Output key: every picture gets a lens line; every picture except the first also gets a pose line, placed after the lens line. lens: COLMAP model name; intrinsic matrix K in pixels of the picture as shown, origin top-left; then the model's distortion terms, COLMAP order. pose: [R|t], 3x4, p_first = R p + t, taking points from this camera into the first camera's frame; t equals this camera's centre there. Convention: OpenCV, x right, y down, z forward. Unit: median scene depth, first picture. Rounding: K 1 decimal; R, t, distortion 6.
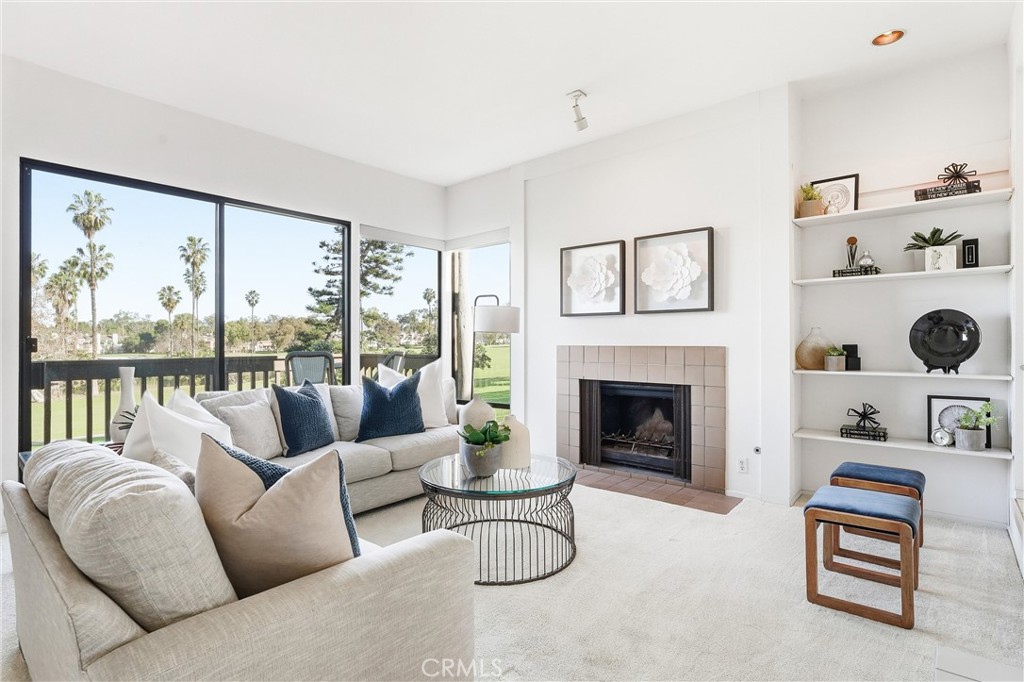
lens RADIAL K [[513.9, 0, 508.8], [0, 513.9, 338.7], [0, 0, 1]] dist [-0.000569, 0.000101]
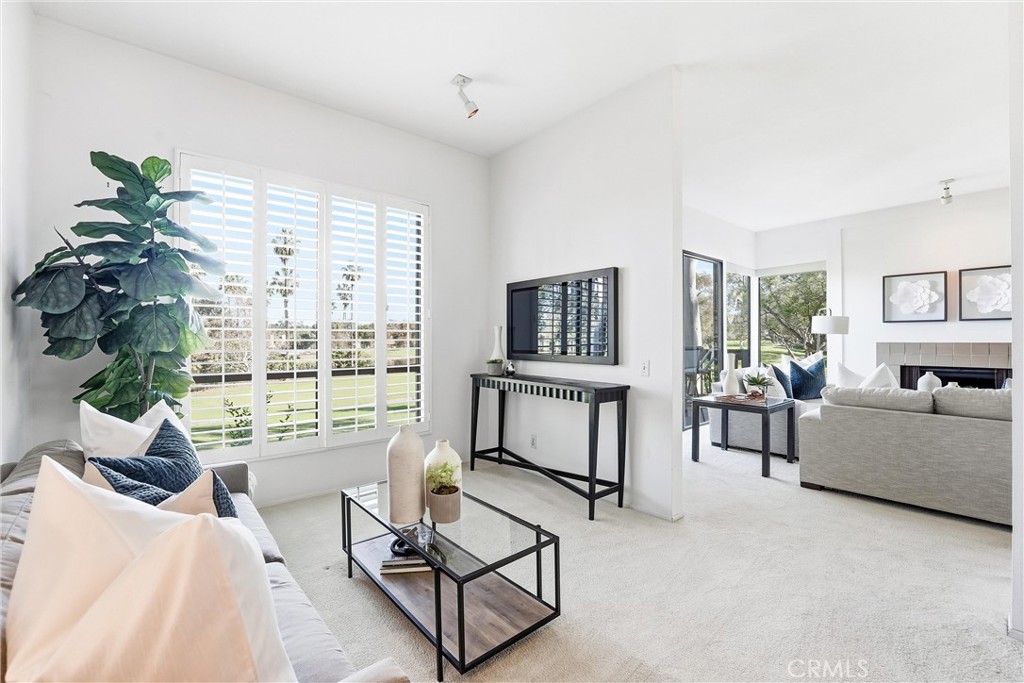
lens RADIAL K [[436.4, 0, 509.9], [0, 436.4, 337.0], [0, 0, 1]] dist [-0.018476, 0.000108]
pose [[0.988347, -0.002228, -0.152199, -0.920524], [0.001842, 0.999995, -0.002680, -0.001717], [0.152204, 0.002369, 0.988346, -0.449390]]
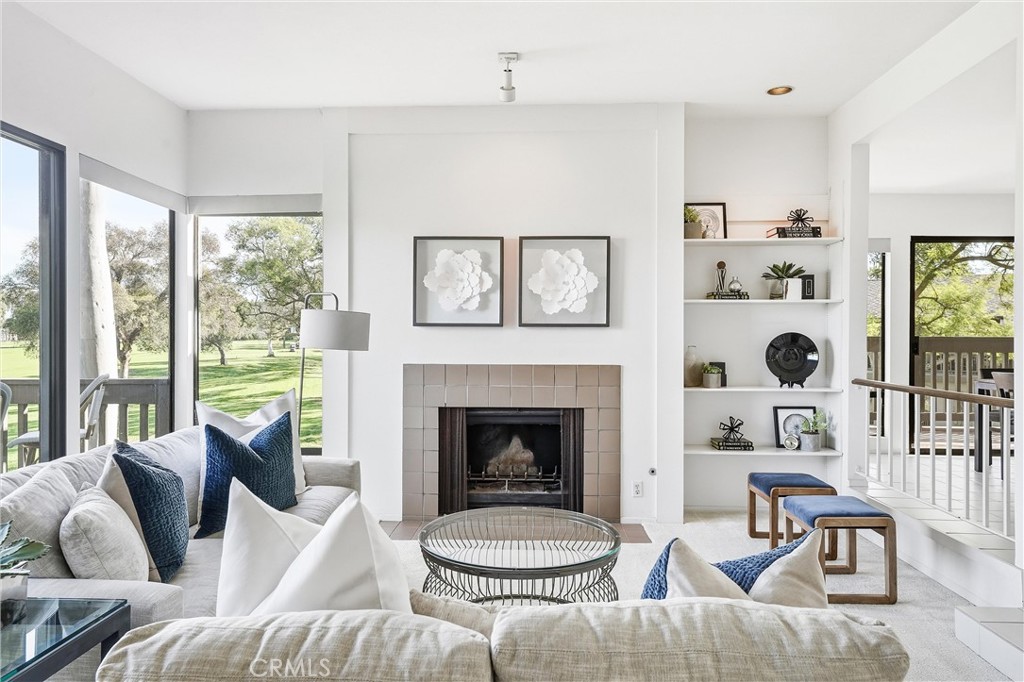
lens RADIAL K [[676.6, 0, 512.0], [0, 676.6, 341.0], [0, 0, 1]] dist [0.030810, 0.000160]
pose [[0.782123, 0.003308, 0.623115, -0.494811], [-0.007668, 0.999961, 0.004316, -0.032239], [-0.623077, -0.008154, 0.782118, 0.150883]]
